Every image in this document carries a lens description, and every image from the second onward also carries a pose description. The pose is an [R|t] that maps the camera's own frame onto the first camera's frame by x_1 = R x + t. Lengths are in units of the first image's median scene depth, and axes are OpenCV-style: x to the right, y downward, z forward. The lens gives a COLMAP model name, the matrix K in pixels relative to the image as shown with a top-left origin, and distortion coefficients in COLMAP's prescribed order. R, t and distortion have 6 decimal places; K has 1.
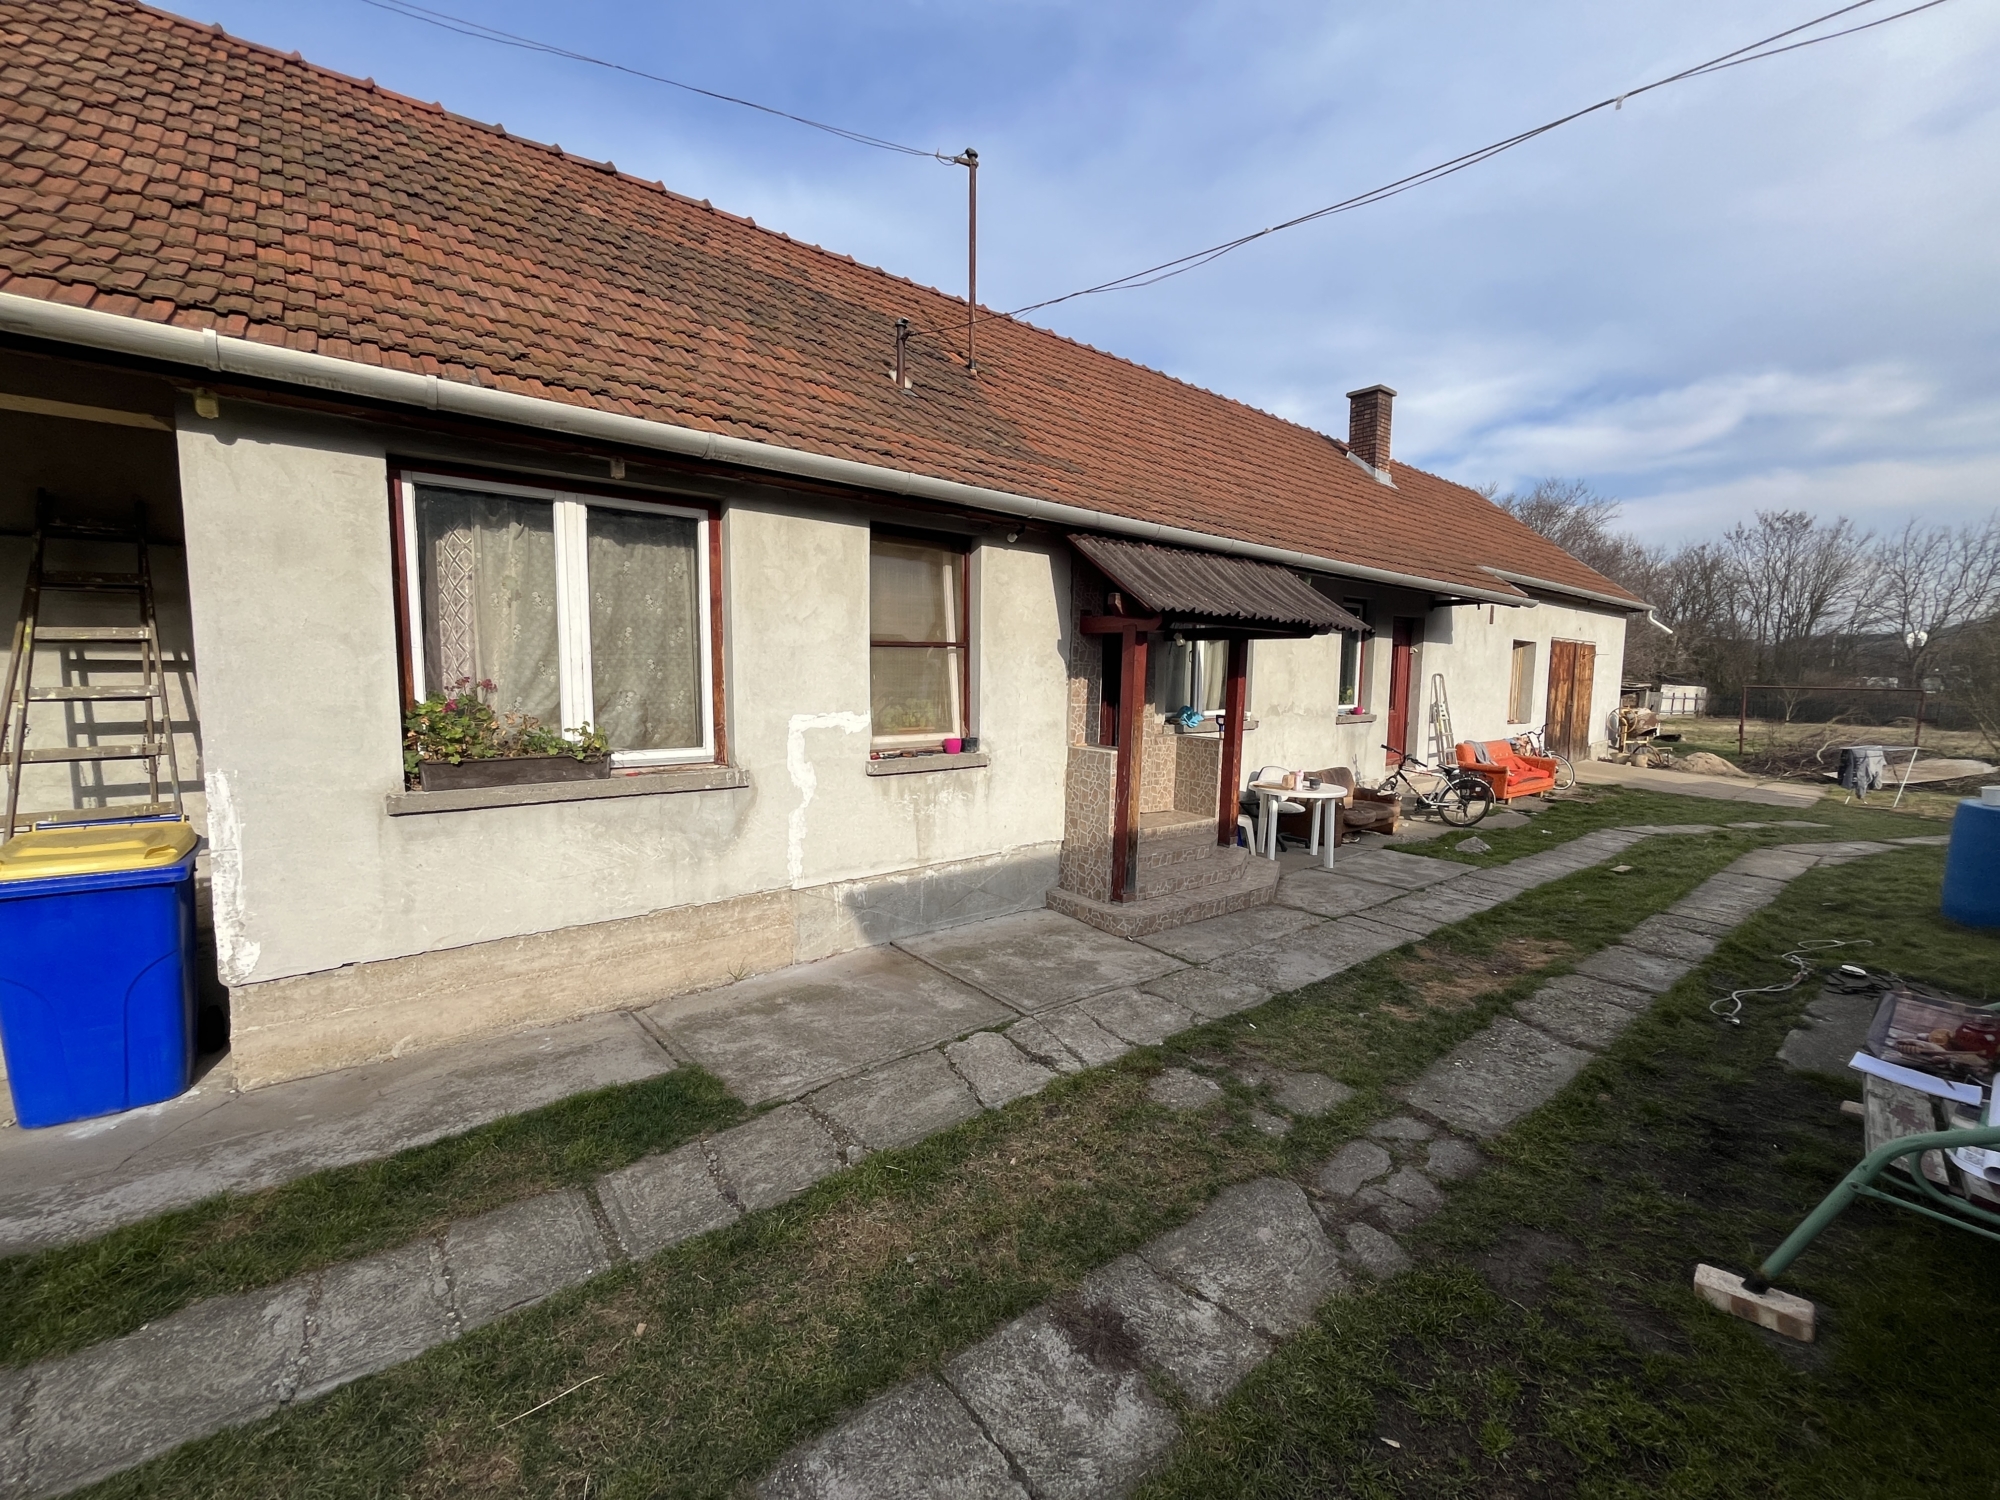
lens RADIAL K [[808.1, 0, 994.1], [0, 808.1, 755.9], [0, 0, 1]] dist [-0.002592, 0.000512]
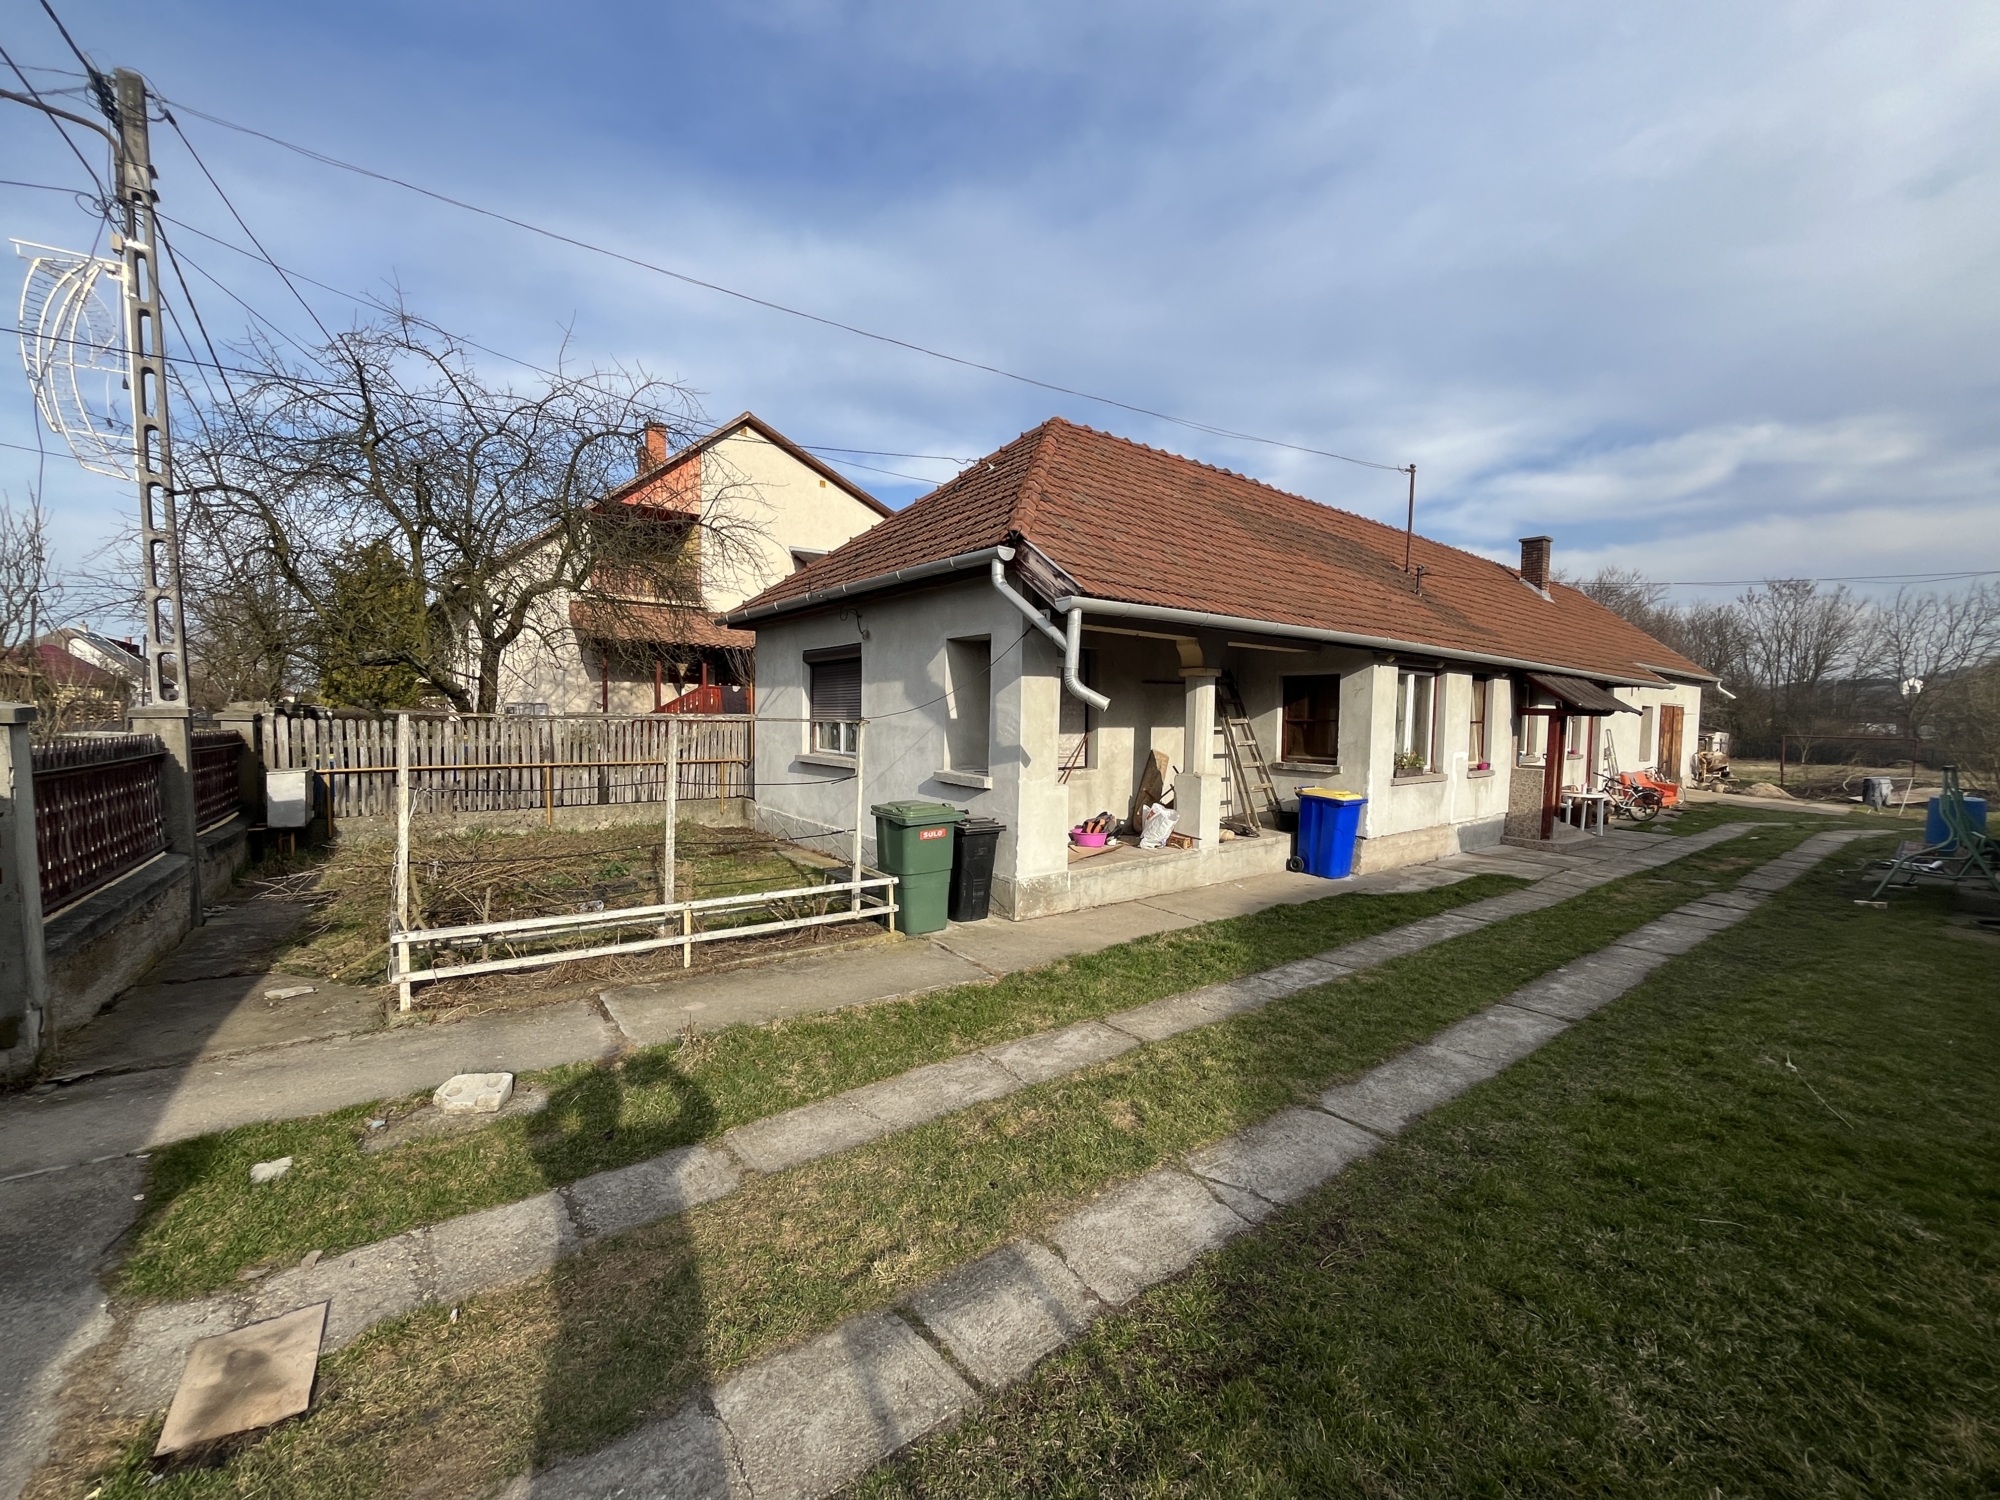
lens RADIAL K [[808.1, 0, 993.1], [0, 808.1, 754.8], [0, 0, 1]] dist [-0.002592, 0.000512]
pose [[0.999964, 0.008452, -0.000825, -0.829876], [-0.008481, 0.998886, -0.046415, 0.041703], [0.000431, 0.046420, 0.998922, -0.736622]]
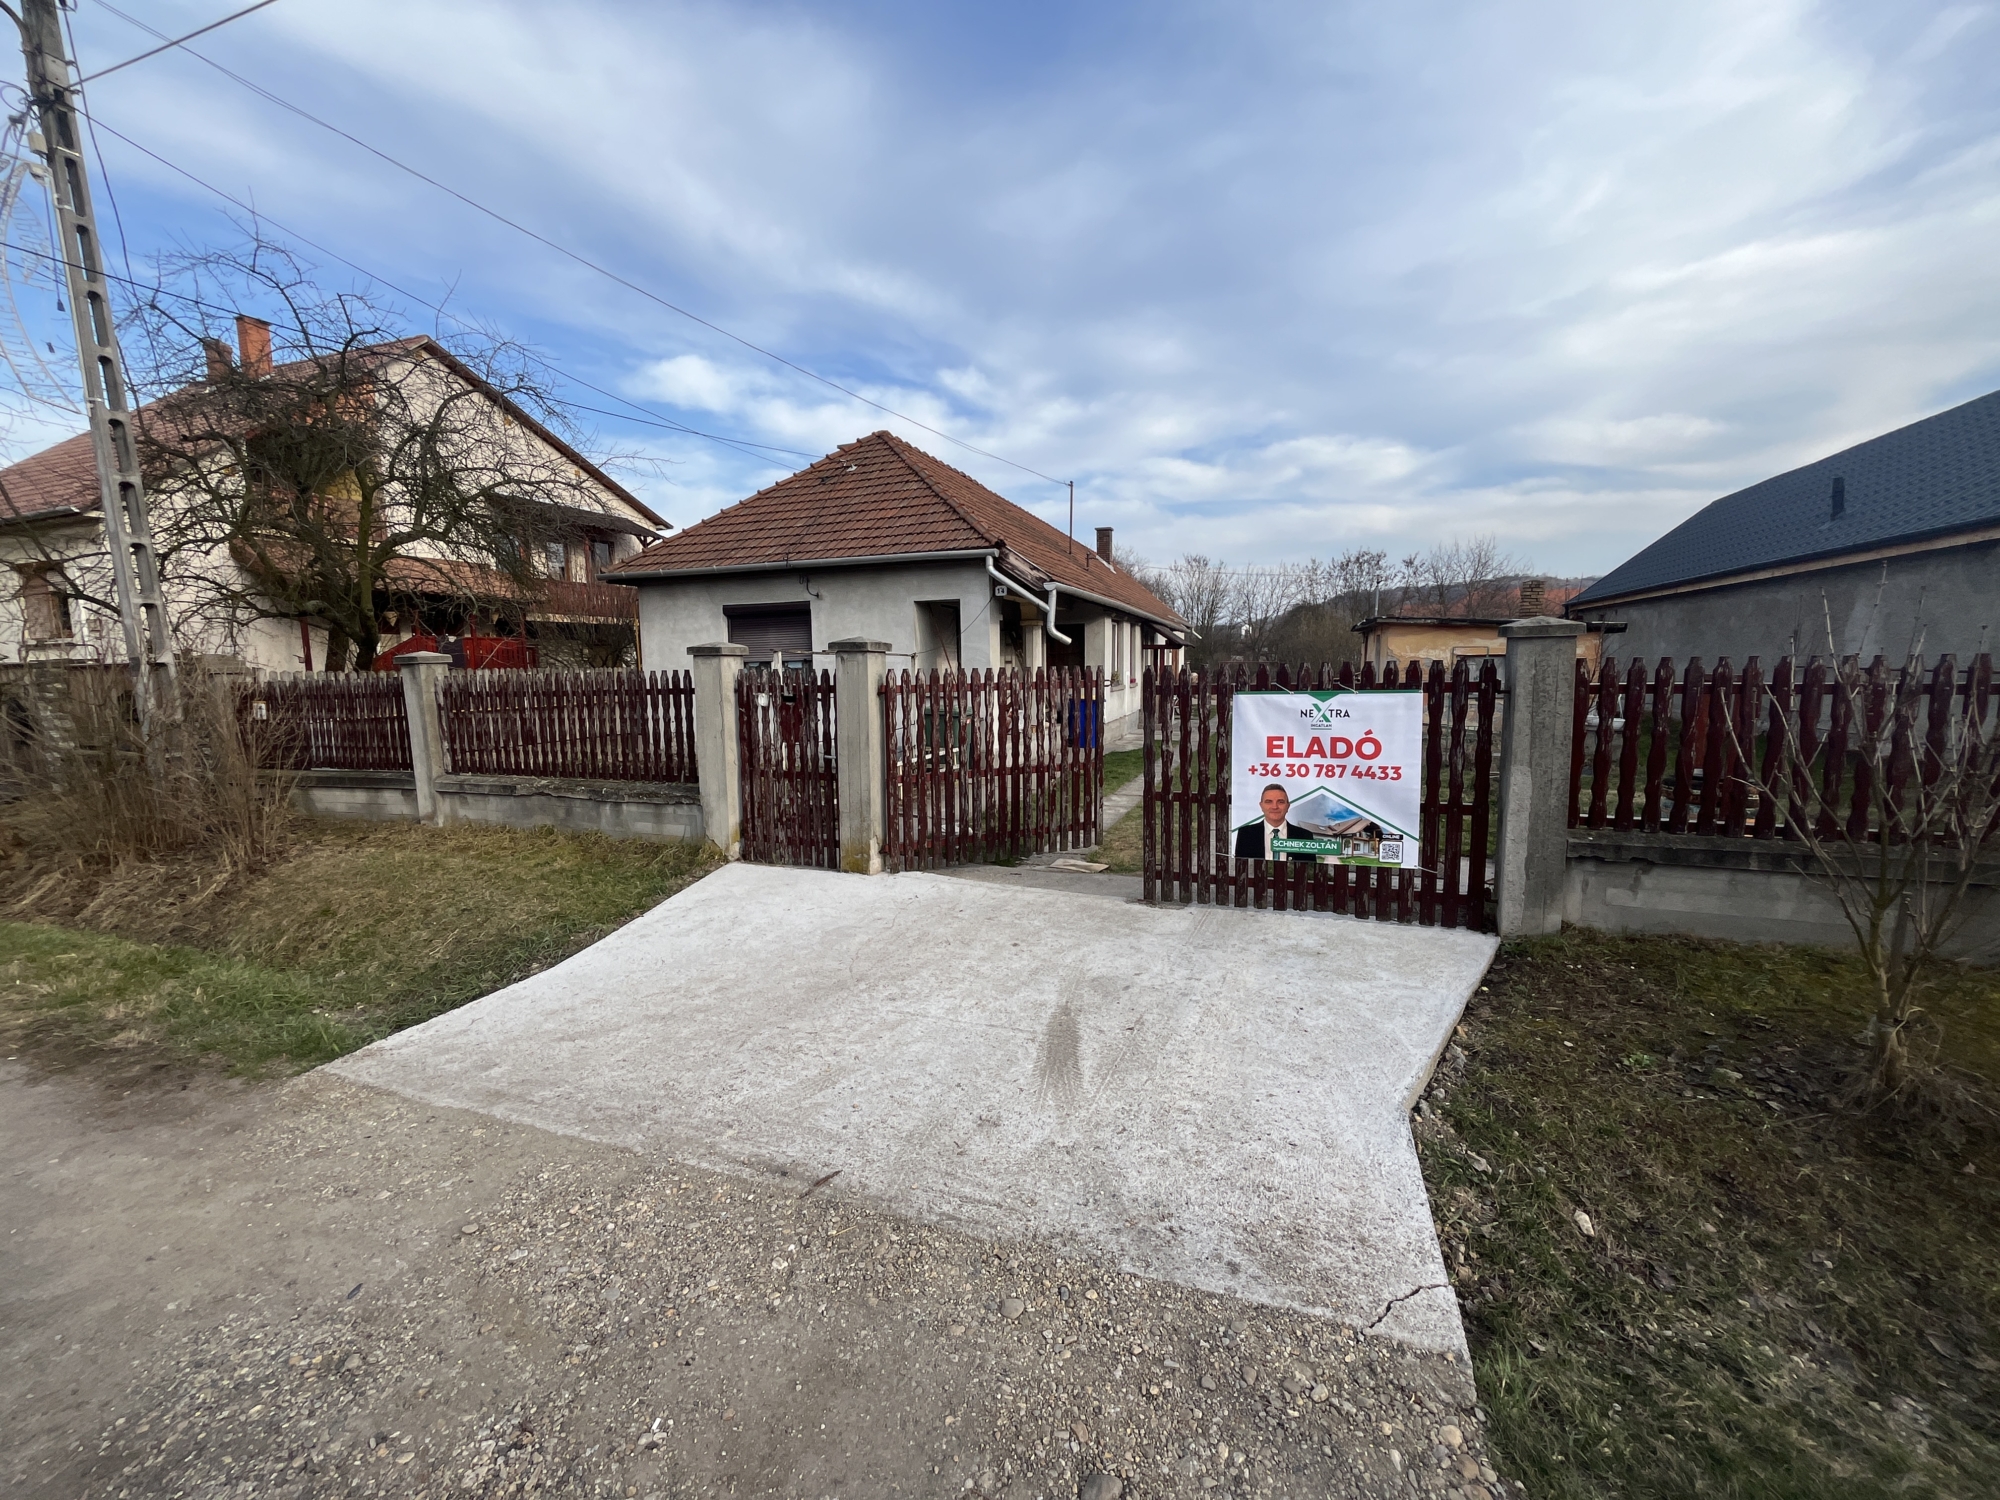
lens RADIAL K [[808.1, 0, 994.3], [0, 808.1, 748.4], [0, 0, 1]] dist [-0.002592, 0.000512]
pose [[0.849899, -0.073476, 0.521799, -1.481348], [0.069828, 0.997202, 0.026685, 0.090072], [-0.522299, 0.013757, 0.852651, -1.058867]]
